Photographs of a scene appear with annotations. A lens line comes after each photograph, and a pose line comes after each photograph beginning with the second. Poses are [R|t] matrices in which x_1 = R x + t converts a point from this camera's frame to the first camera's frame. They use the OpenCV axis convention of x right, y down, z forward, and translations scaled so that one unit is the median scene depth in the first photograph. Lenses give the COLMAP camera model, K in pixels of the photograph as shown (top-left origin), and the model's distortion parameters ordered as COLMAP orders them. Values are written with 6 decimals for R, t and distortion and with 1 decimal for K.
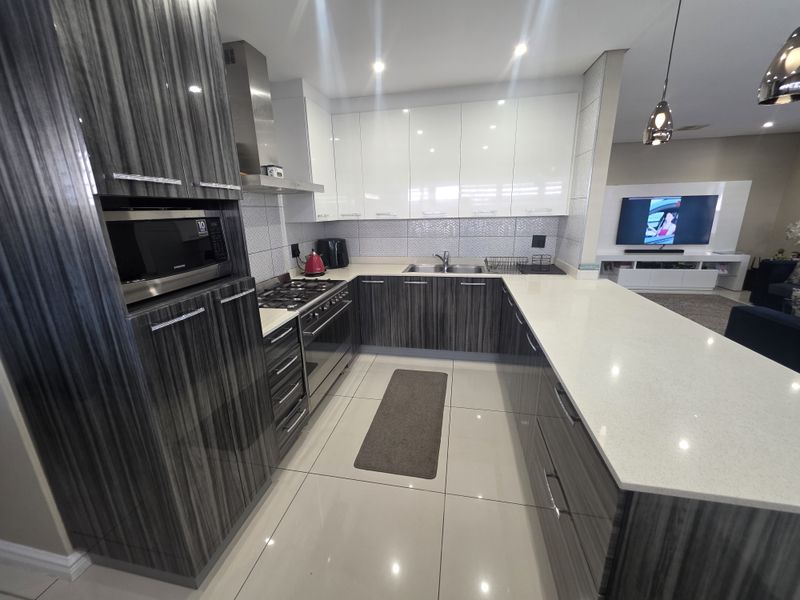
lens RADIAL K [[321.4, 0, 400.0], [0, 321.4, 300.0], [0, 0, 1]] dist [0.000181, 0.000224]
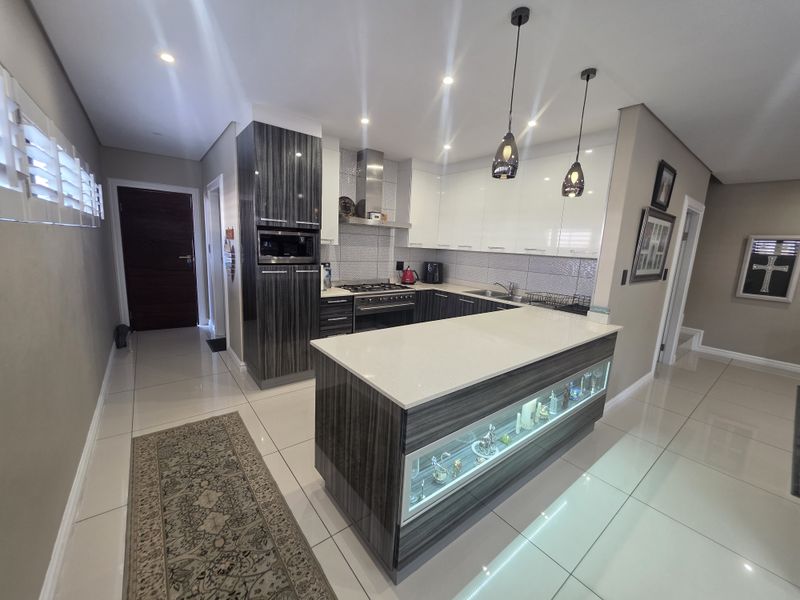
lens RADIAL K [[315.0, 0, 396.8], [0, 315.0, 300.6], [0, 0, 1]] dist [0.001140, 0.000152]
pose [[0.761458, 0.176388, -0.623753, 0.605259], [-0.238791, 0.970923, -0.016945, 0.031713], [0.602628, 0.161850, 0.781437, -0.126796]]
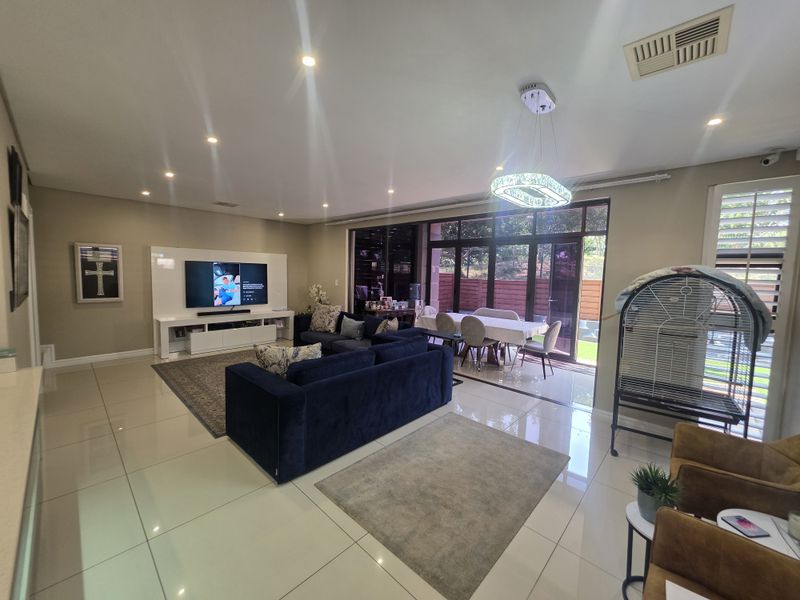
lens RADIAL K [[326.1, 0, 400.0], [0, 326.1, 300.0], [0, 0, 1]] dist [-0.000366, -0.000056]
pose [[0.529147, -0.035385, 0.847792, 0.379881], [0.190196, 0.978653, -0.077864, -0.002267], [-0.826939, 0.202449, 0.524582, -0.061485]]
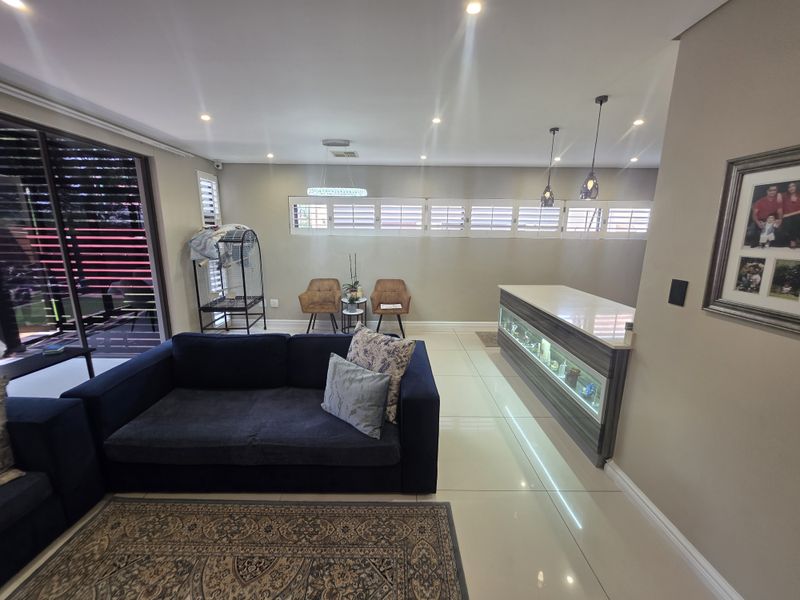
lens RADIAL K [[326.1, 0, 400.0], [0, 326.1, 300.0], [0, 0, 1]] dist [-0.000366, -0.000056]
pose [[-0.976718, 0.055901, -0.207118, 1.085456], [-0.047366, 0.885434, 0.462345, -0.402624], [0.209235, 0.461390, -0.862171, 1.265734]]
